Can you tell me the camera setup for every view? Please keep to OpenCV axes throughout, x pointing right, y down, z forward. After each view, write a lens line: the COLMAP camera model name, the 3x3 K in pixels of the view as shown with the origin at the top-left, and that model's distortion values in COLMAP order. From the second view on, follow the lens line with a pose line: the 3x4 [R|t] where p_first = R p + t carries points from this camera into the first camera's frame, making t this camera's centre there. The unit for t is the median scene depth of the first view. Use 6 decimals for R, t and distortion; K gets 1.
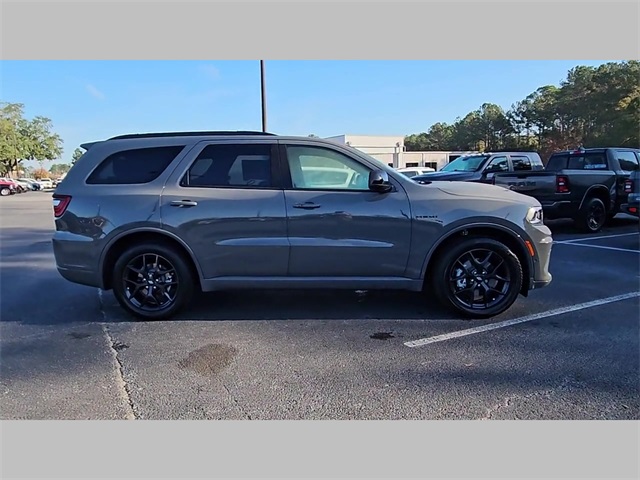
lens RADIAL K [[438.0, 0, 310.9], [0, 438.0, 246.7], [0, 0, 1]] dist [0.008646, -0.002631]
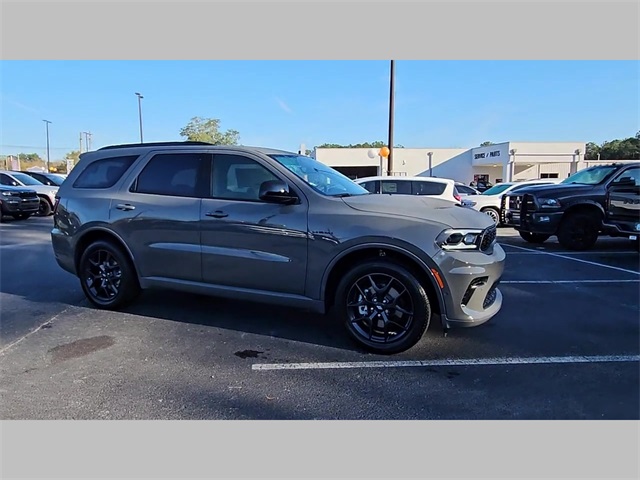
lens RADIAL K [[438.0, 0, 312.5], [0, 438.0, 245.7], [0, 0, 1]] dist [0.008646, -0.002631]
pose [[0.928344, 0.072723, -0.364539, 0.548554], [-0.080075, 0.996776, -0.005072, -0.033165], [0.362995, 0.033900, 0.931174, 0.134013]]
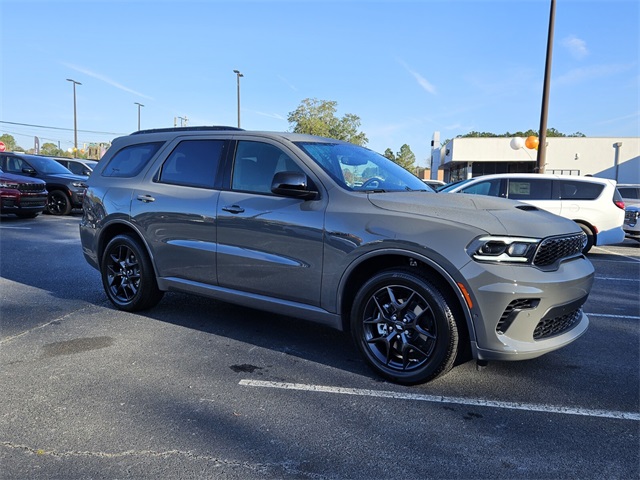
lens RADIAL K [[556.6, 0, 328.5], [0, 556.6, 256.9], [0, 0, 1]] dist [0.083507, -0.066056]
pose [[0.823515, 0.115964, -0.555315, 0.752409], [-0.133382, 0.991022, 0.009149, -0.031782], [0.551391, 0.066534, 0.831589, 0.170066]]
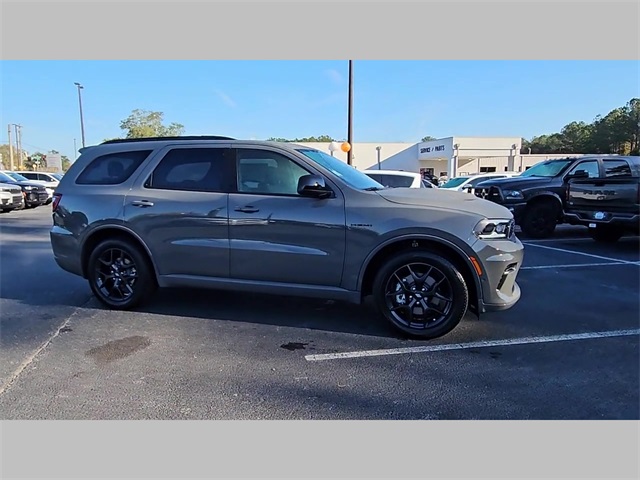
lens RADIAL K [[438.0, 0, 311.7], [0, 438.0, 246.0], [0, 0, 1]] dist [0.008646, -0.002631]
pose [[0.966666, 0.053465, -0.250395, 0.378501], [-0.055172, 0.998477, 0.000203, -0.017242], [0.250025, 0.013618, 0.968144, 0.058681]]
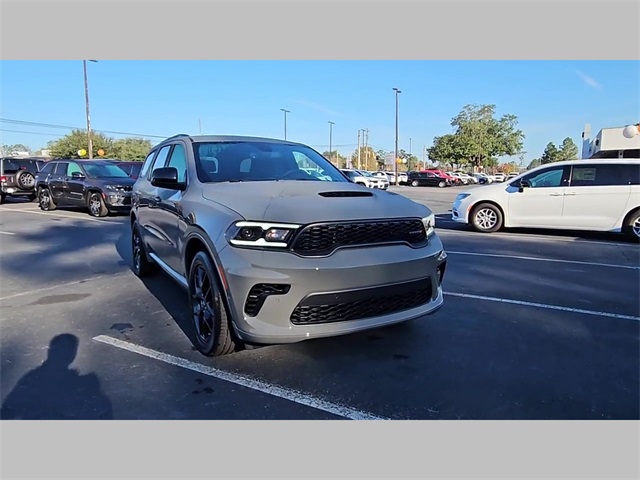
lens RADIAL K [[438.0, 0, 310.2], [0, 438.0, 244.3], [0, 0, 1]] dist [0.008646, -0.002631]
pose [[0.536188, 0.141844, -0.832095, 1.097152], [-0.135814, 0.987433, 0.080807, -0.119501], [0.833101, 0.069682, 0.548715, 0.690633]]
